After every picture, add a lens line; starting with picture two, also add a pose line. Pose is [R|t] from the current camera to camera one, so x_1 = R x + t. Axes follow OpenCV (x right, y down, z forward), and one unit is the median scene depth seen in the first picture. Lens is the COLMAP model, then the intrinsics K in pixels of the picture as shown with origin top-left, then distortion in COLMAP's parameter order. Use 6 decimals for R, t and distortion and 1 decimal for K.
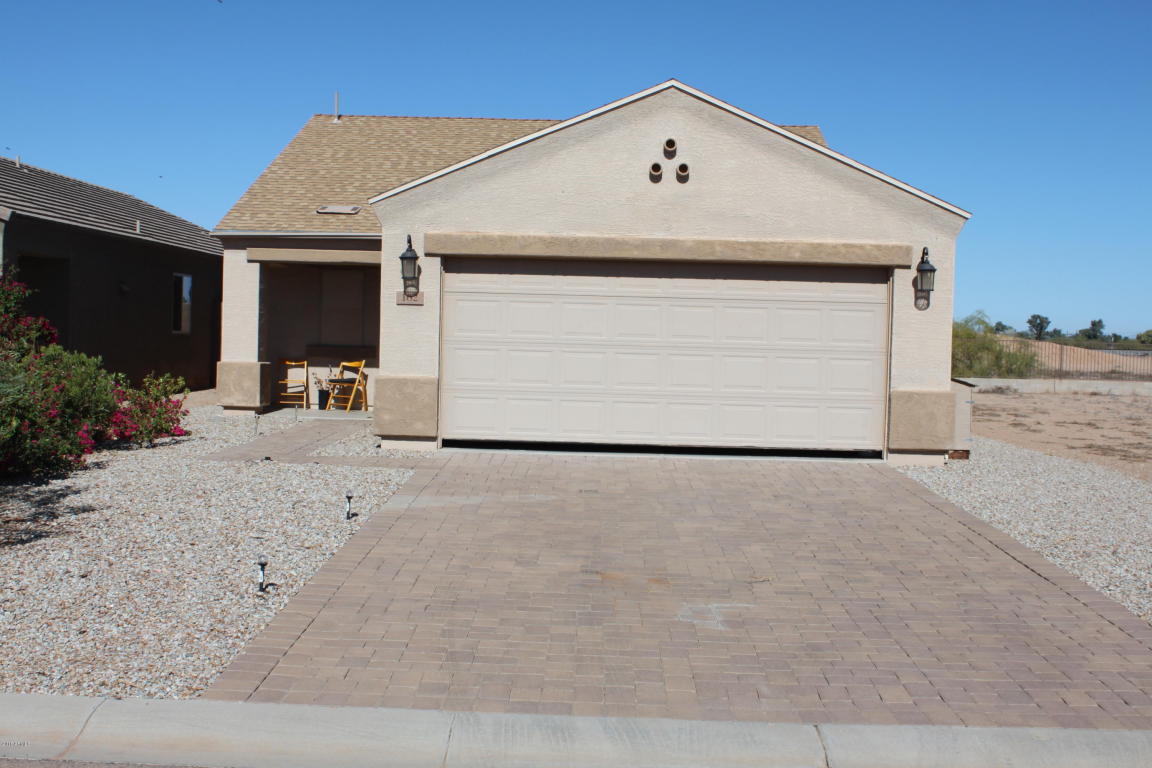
lens RADIAL K [[1440.7, 0, 575.6], [0, 1440.7, 388.1], [0, 0, 1]] dist [-0.049745, 0.000948]
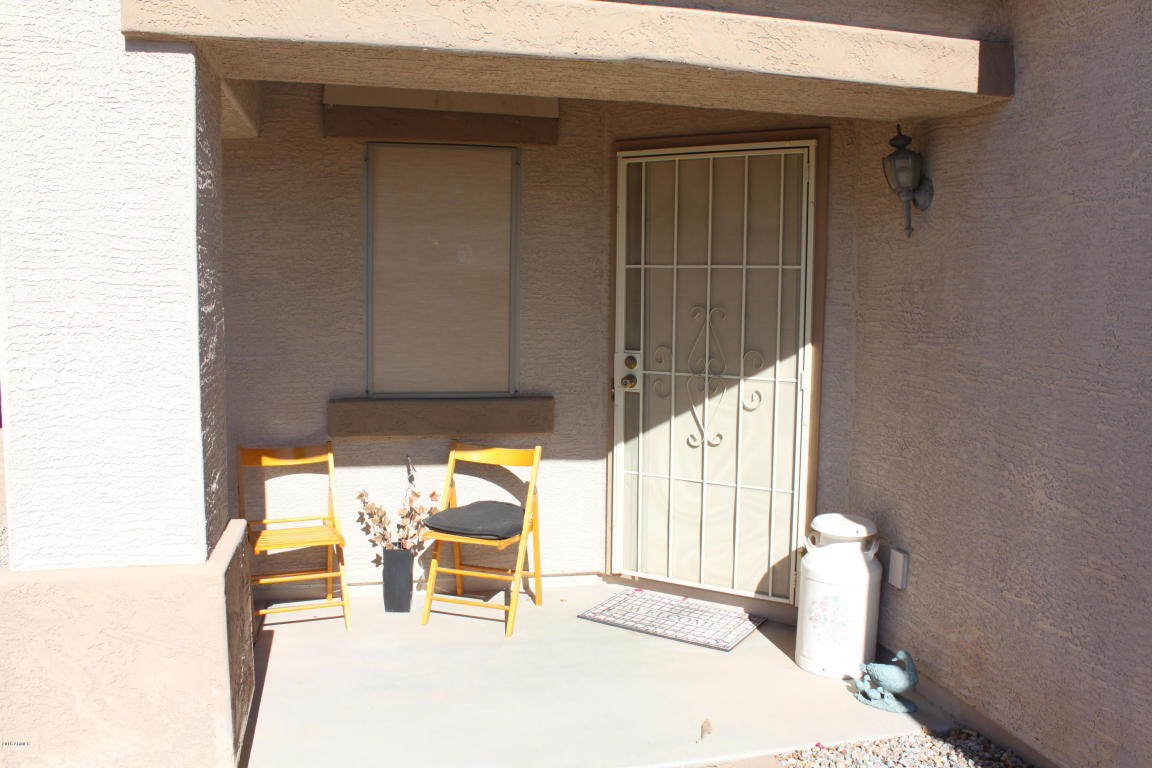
lens RADIAL K [[955.2, 0, 584.8], [0, 955.2, 383.8], [0, 0, 1]] dist [-0.160786, 0.150817]
pose [[0.961210, -0.041281, 0.272711, -0.174600], [0.018224, 0.996081, 0.086546, -0.045091], [-0.275215, -0.078219, 0.958195, 0.735413]]
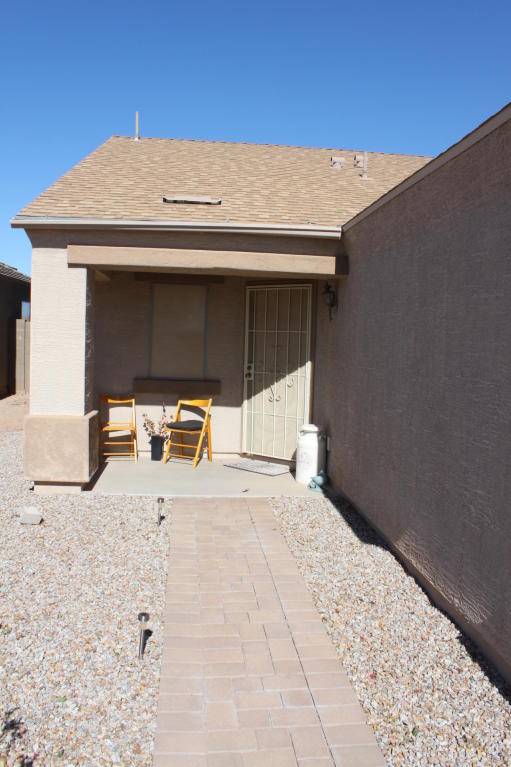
lens RADIAL K [[636.0, 0, 258.2], [0, 636.0, 381.3], [0, 0, 1]] dist [-0.160786, 0.150817]
pose [[0.990319, -0.004018, 0.138751, -0.154428], [-0.002310, 0.998965, 0.045420, -0.040817], [-0.138790, -0.045301, 0.989285, 0.594129]]
